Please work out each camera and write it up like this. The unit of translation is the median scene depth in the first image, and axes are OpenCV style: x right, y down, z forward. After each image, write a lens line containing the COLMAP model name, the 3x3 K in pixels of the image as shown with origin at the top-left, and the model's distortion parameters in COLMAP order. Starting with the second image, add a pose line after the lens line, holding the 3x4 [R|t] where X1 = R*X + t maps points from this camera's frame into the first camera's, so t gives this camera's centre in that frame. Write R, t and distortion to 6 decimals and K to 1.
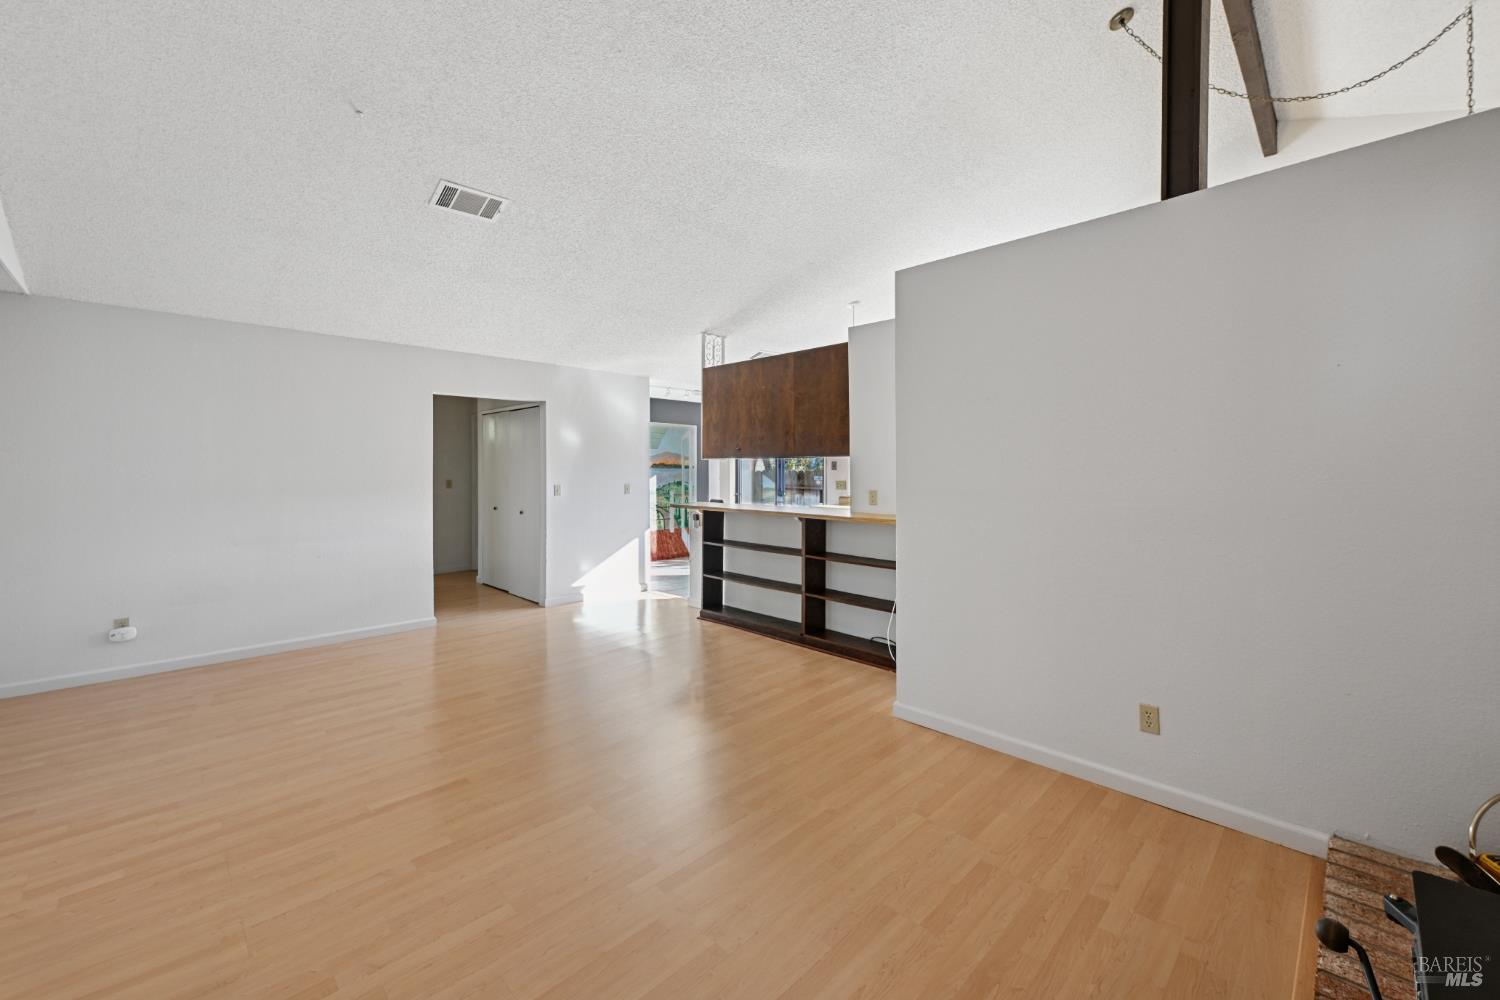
lens RADIAL K [[593.8, 0, 747.9], [0, 593.8, 491.5], [0, 0, 1]] dist [-0.001756, 0.000184]
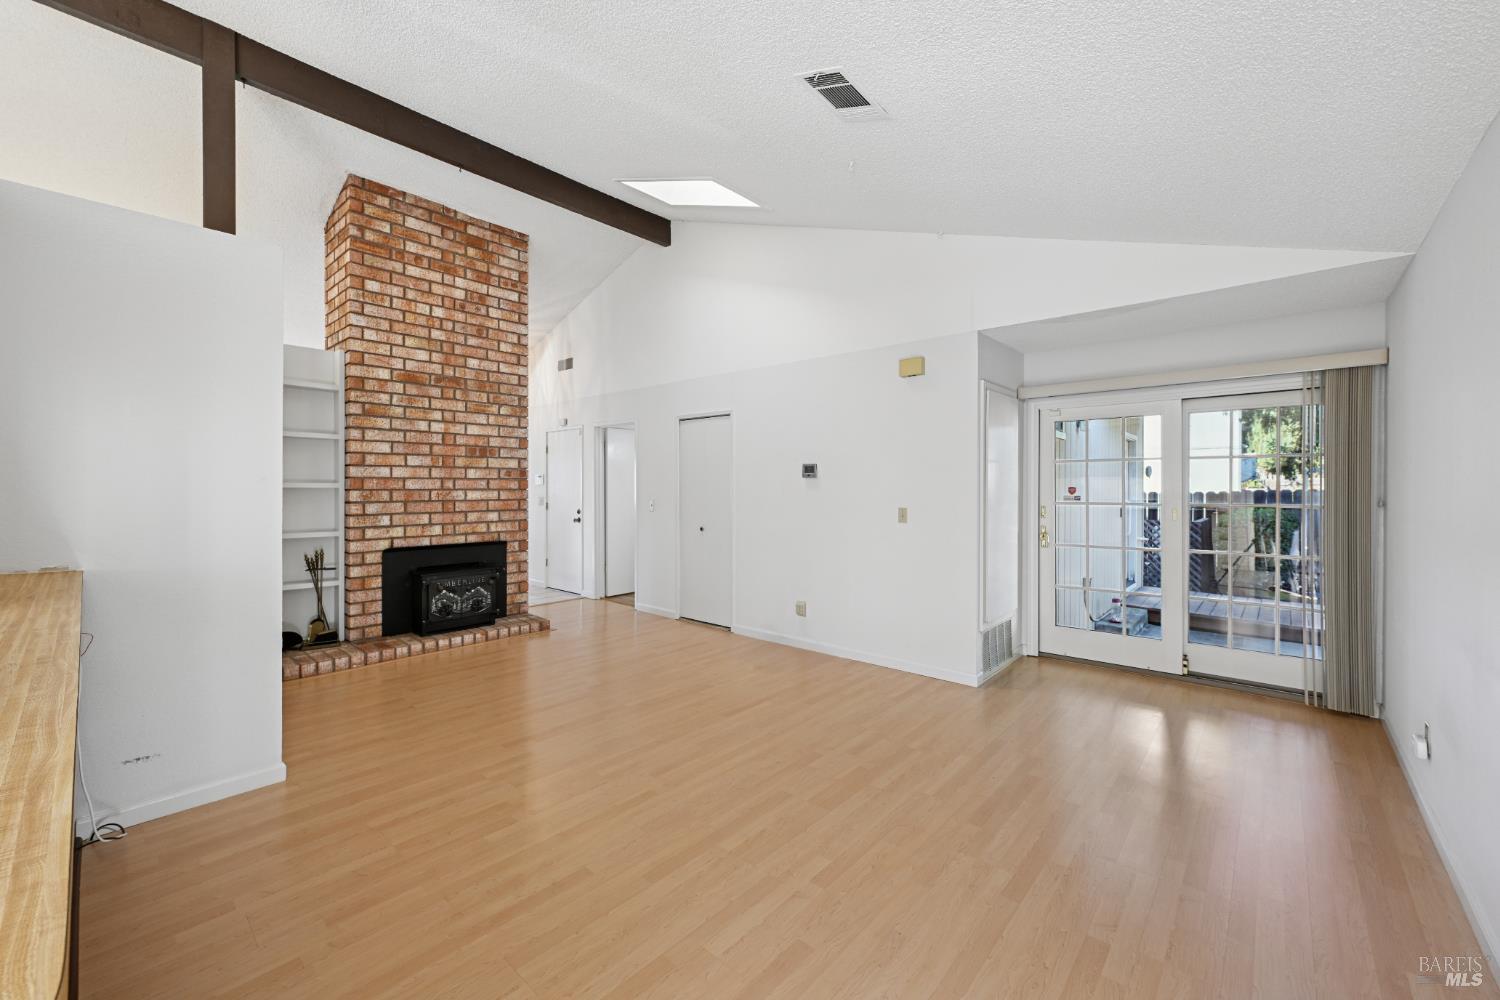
lens RADIAL K [[593.8, 0, 747.9], [0, 593.8, 491.5], [0, 0, 1]] dist [-0.001756, 0.000184]
pose [[-0.997753, 0.001707, -0.066973, -0.377743], [-0.000513, 0.999451, 0.033117, -0.061097], [0.066993, 0.033077, -0.997205, 2.020205]]
